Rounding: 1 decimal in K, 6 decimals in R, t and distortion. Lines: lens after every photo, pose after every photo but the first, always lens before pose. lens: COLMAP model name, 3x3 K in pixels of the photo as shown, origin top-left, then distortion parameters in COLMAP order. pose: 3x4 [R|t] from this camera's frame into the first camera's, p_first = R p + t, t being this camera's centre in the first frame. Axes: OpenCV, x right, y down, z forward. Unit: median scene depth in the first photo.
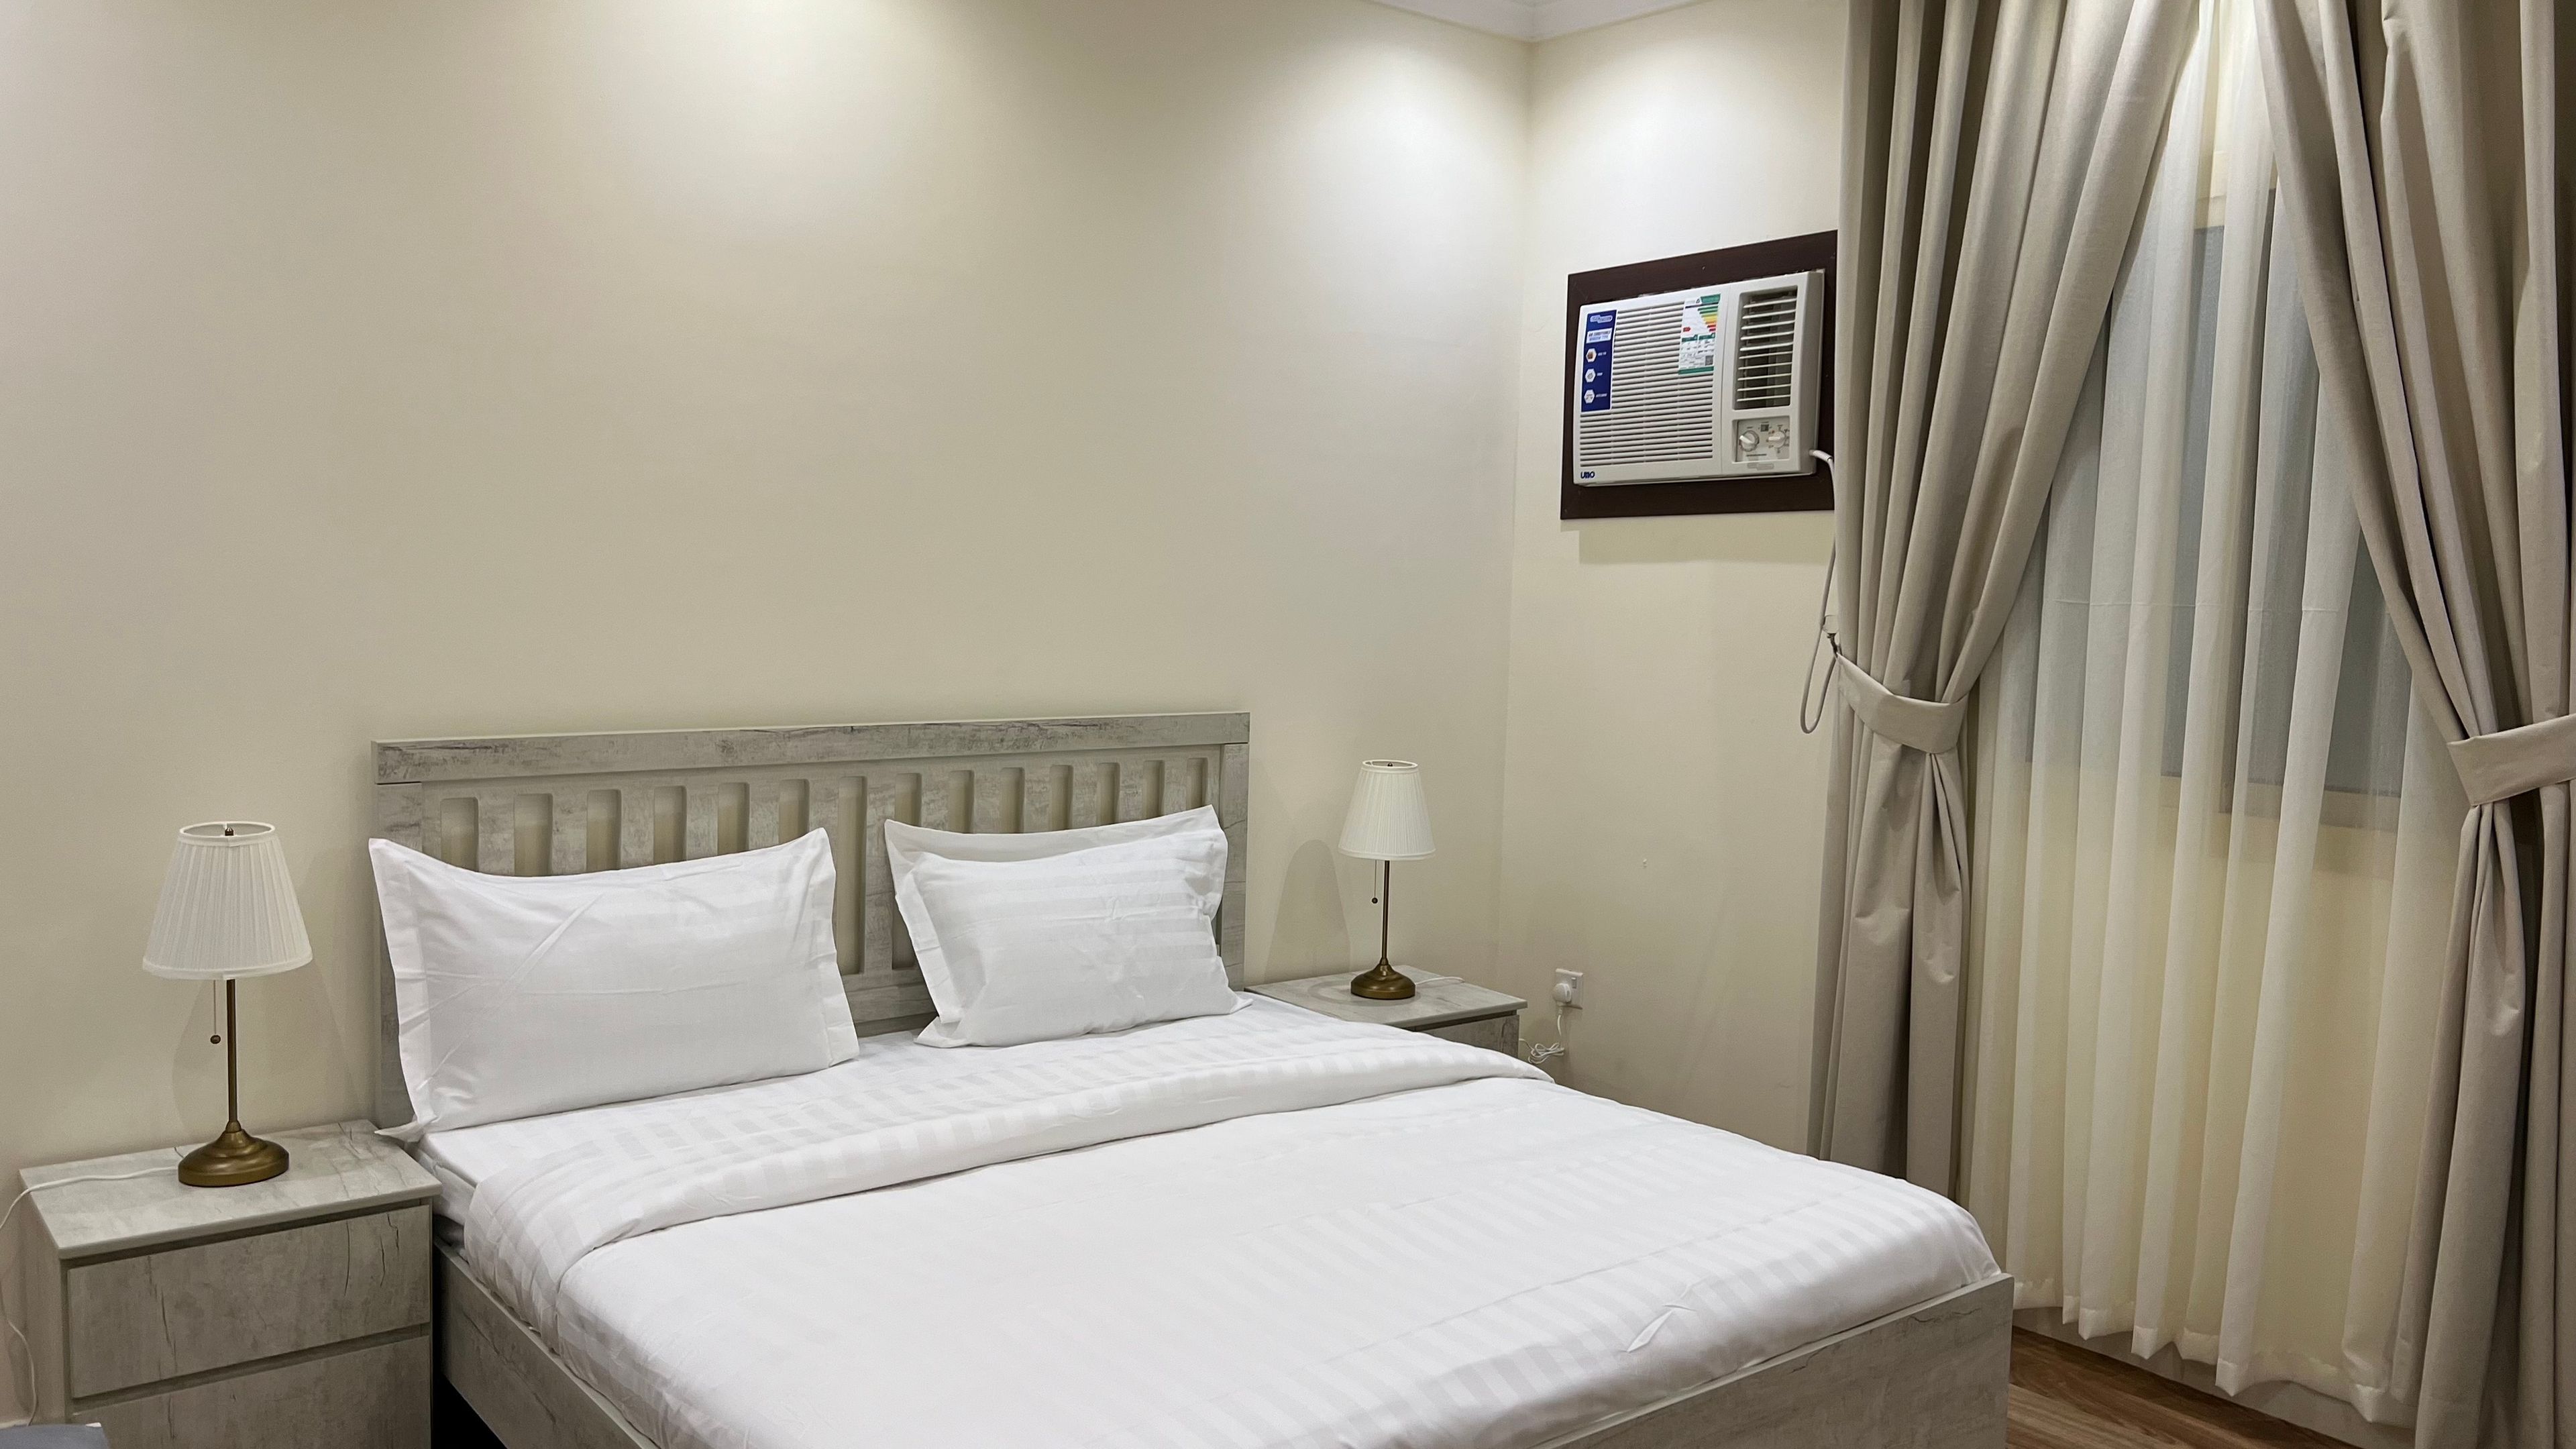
lens RADIAL K [[1925.0, 0, 1283.6], [0, 1925.0, 779.4], [0, 0, 1]] dist [0.103146, -0.190024]
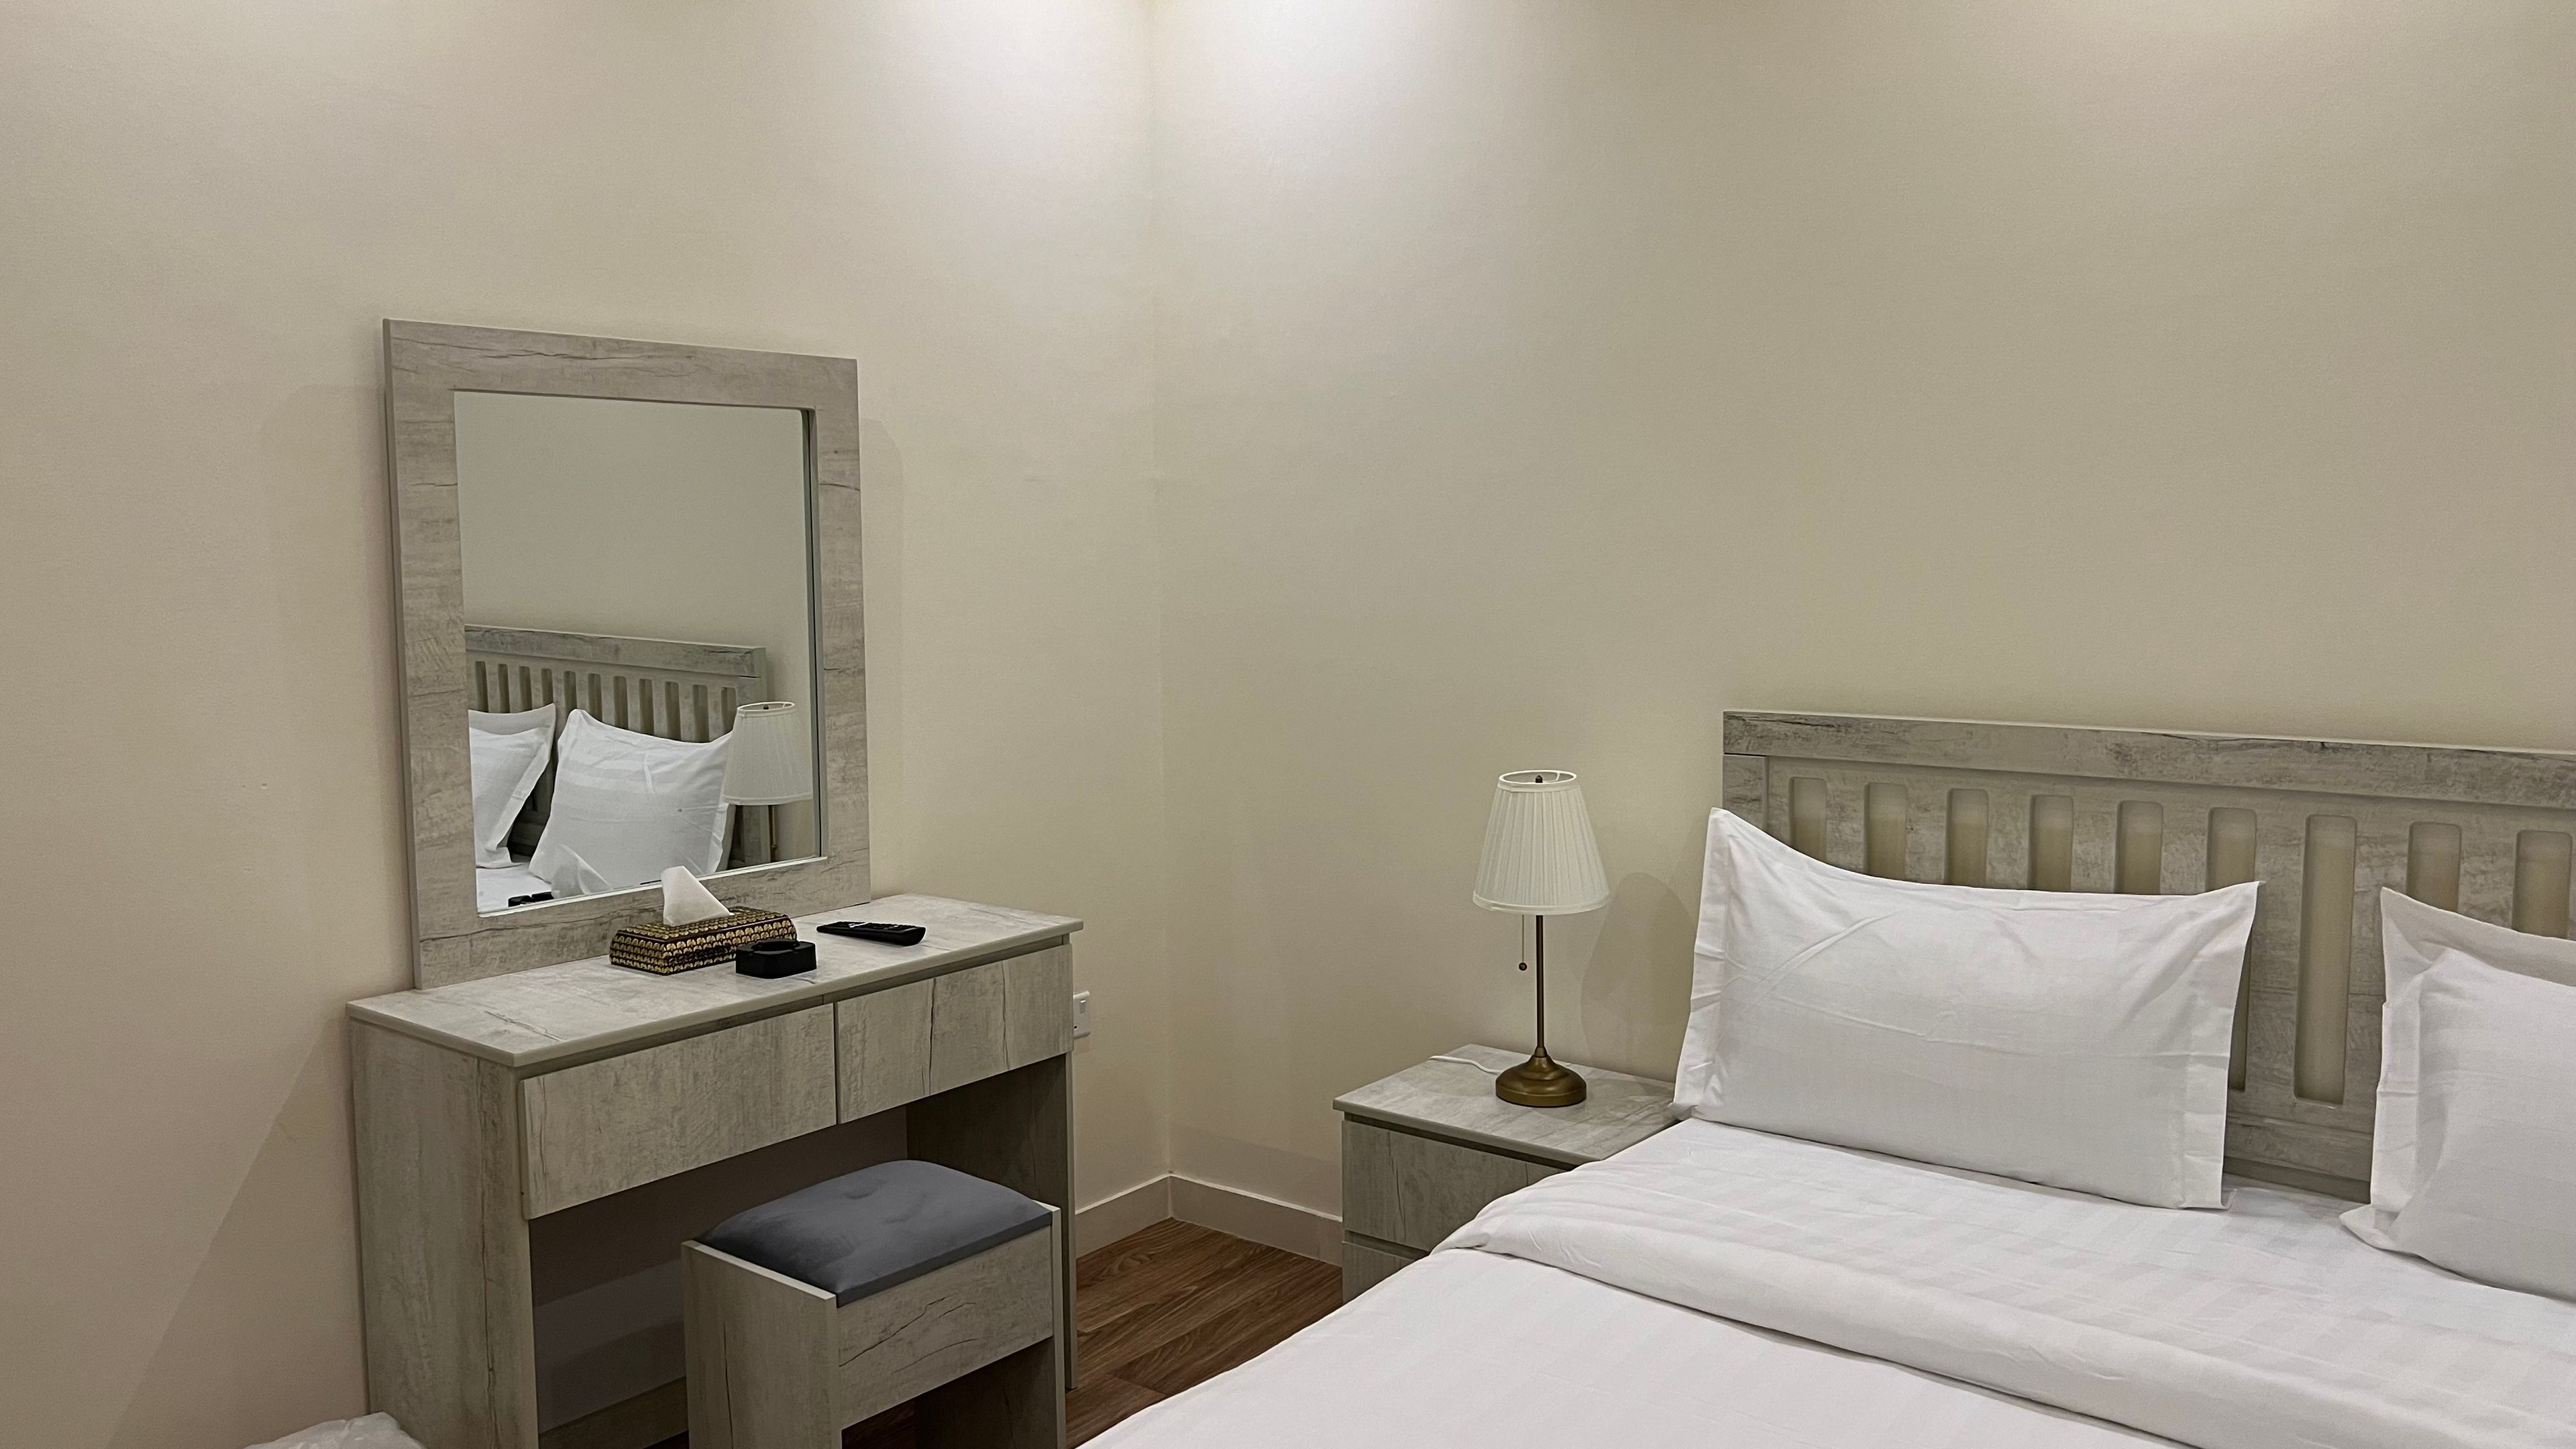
lens RADIAL K [[1925.0, 0, 1283.6], [0, 1925.0, 779.4], [0, 0, 1]] dist [0.103146, -0.190024]
pose [[0.227243, 0.100868, -0.968600, 0.348448], [-0.091156, 0.992458, 0.081966, -0.036075], [0.969562, 0.069668, 0.234724, 0.464049]]
